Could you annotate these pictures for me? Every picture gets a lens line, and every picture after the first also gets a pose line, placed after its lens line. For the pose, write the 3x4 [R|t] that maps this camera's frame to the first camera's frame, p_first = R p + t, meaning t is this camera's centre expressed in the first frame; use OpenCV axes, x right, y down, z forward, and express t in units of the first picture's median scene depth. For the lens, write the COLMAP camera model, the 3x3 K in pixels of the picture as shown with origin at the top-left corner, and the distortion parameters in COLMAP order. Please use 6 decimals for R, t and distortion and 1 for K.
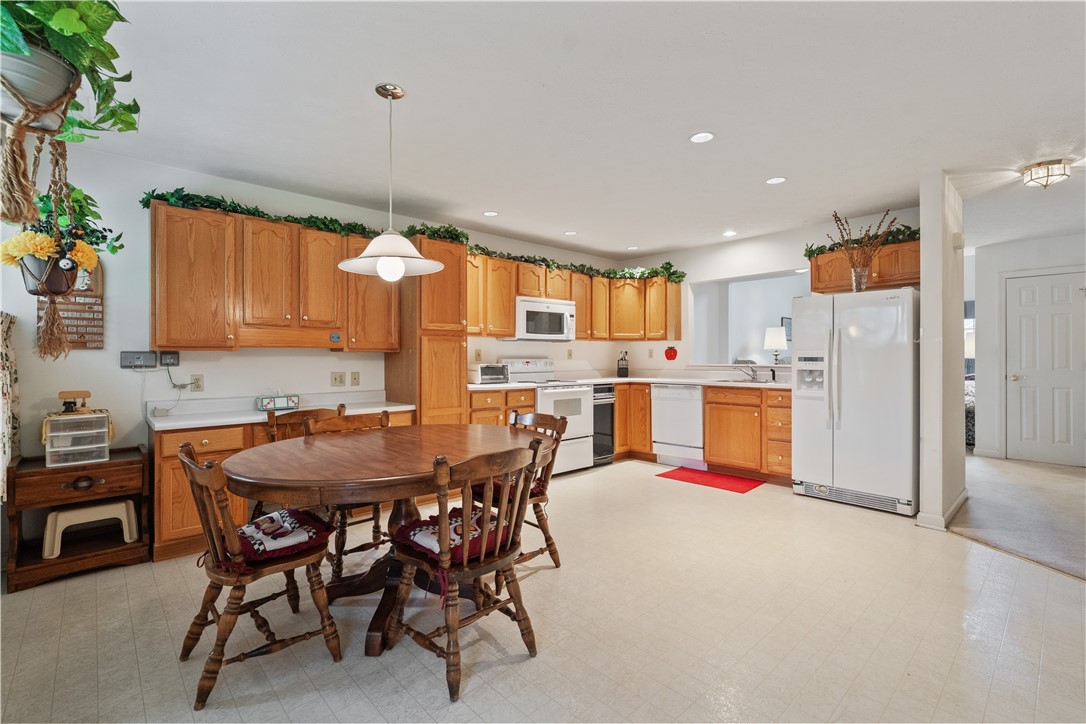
lens RADIAL K [[488.9, 0, 547.1], [0, 488.9, 355.7], [0, 0, 1]] dist [0.003840, -0.003506]
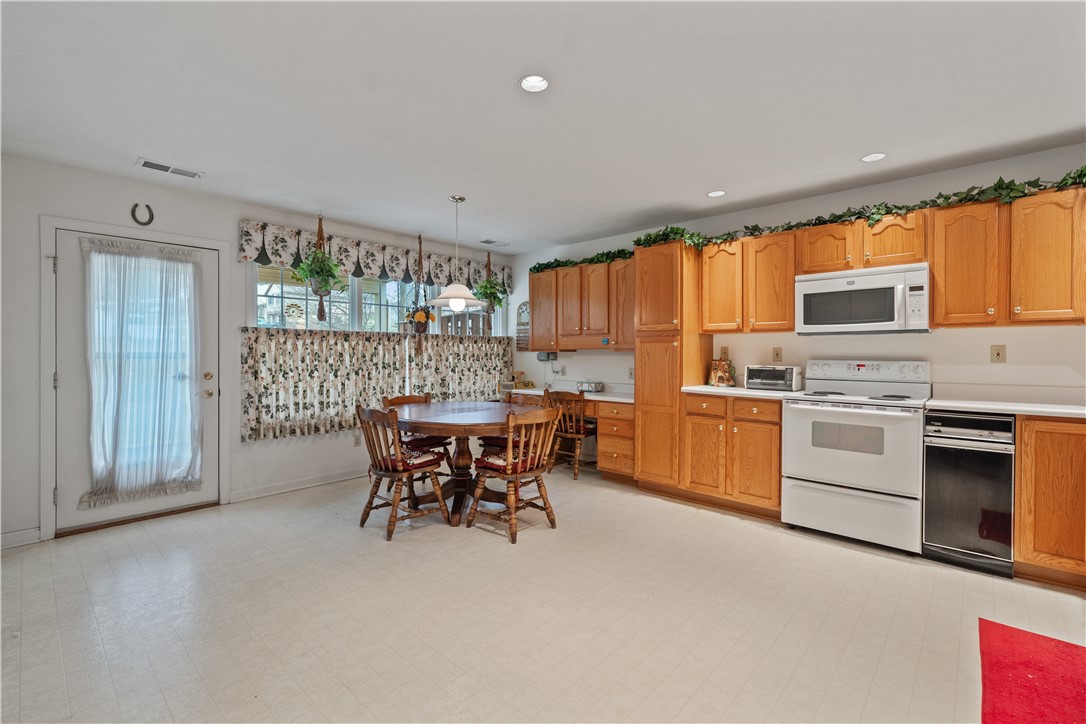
lens RADIAL K [[488.9, 0, 547.5], [0, 488.9, 354.6], [0, 0, 1]] dist [0.003840, -0.003506]
pose [[0.074996, 0.005204, -0.997170, 0.650437], [0.000367, 0.999986, 0.005247, -0.005909], [0.997184, -0.000760, 0.074993, 0.557886]]
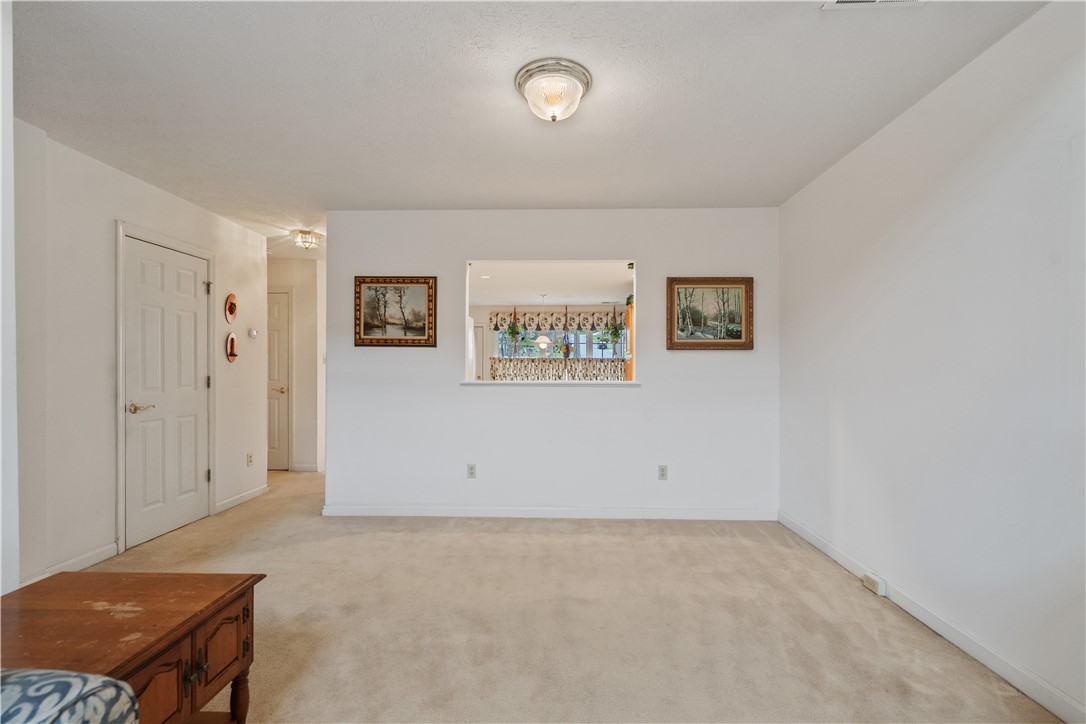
lens RADIAL K [[473.1, 0, 543.6], [0, 473.1, 371.3], [0, 0, 1]] dist [-0.000045, 0.001531]
pose [[-0.700247, 0.005867, -0.713877, 1.006731], [0.002958, 0.999981, 0.005317, -0.001653], [0.713895, 0.001612, -0.700251, 1.593174]]
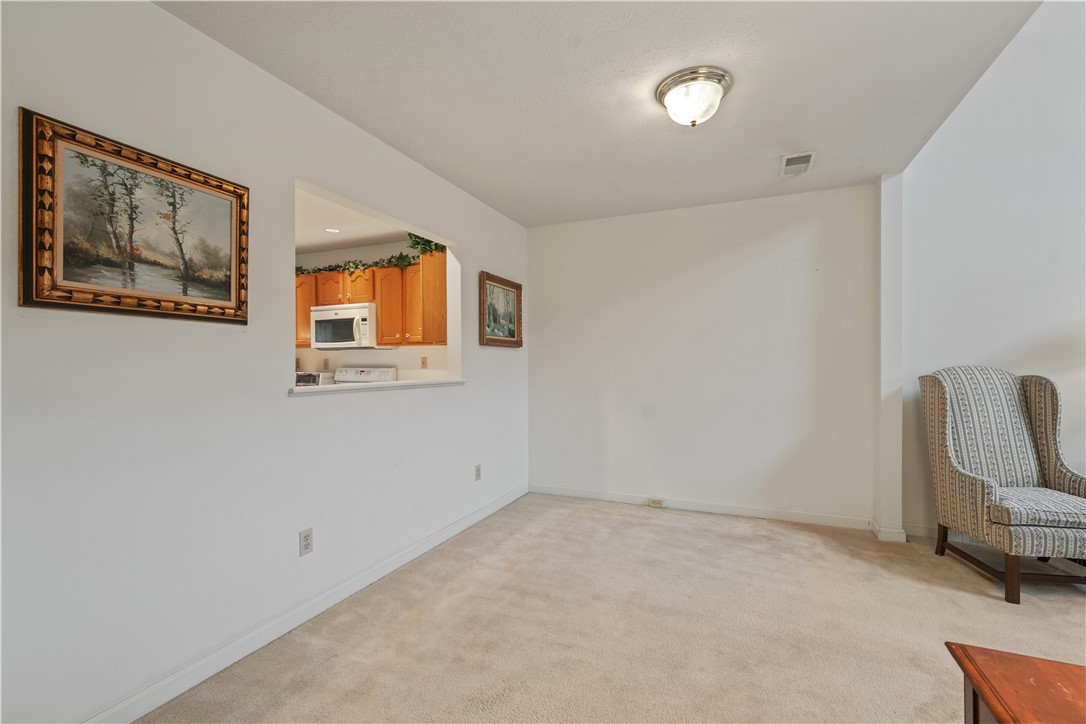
lens RADIAL K [[473.1, 0, 551.7], [0, 473.1, 361.5], [0, 0, 1]] dist [-0.000045, 0.001531]
pose [[0.410043, -0.000876, -0.912066, 1.043259], [0.003296, 0.999994, 0.000521, -0.005744], [0.912060, -0.003220, 0.410044, 1.036147]]
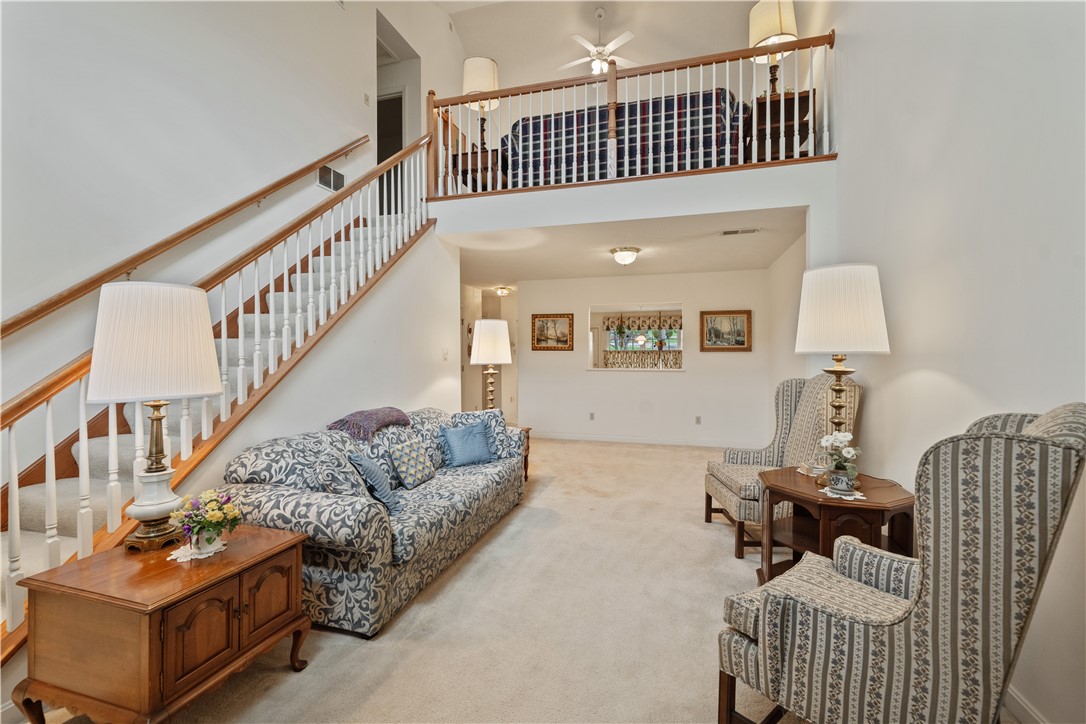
lens RADIAL K [[473.1, 0, 537.9], [0, 473.1, 356.4], [0, 0, 1]] dist [-0.000045, 0.001531]
pose [[-0.857170, 0.006732, -0.514989, 1.403329], [0.005720, 0.999977, 0.003552, -0.023977], [0.515001, 0.000099, -0.857190, 2.097923]]
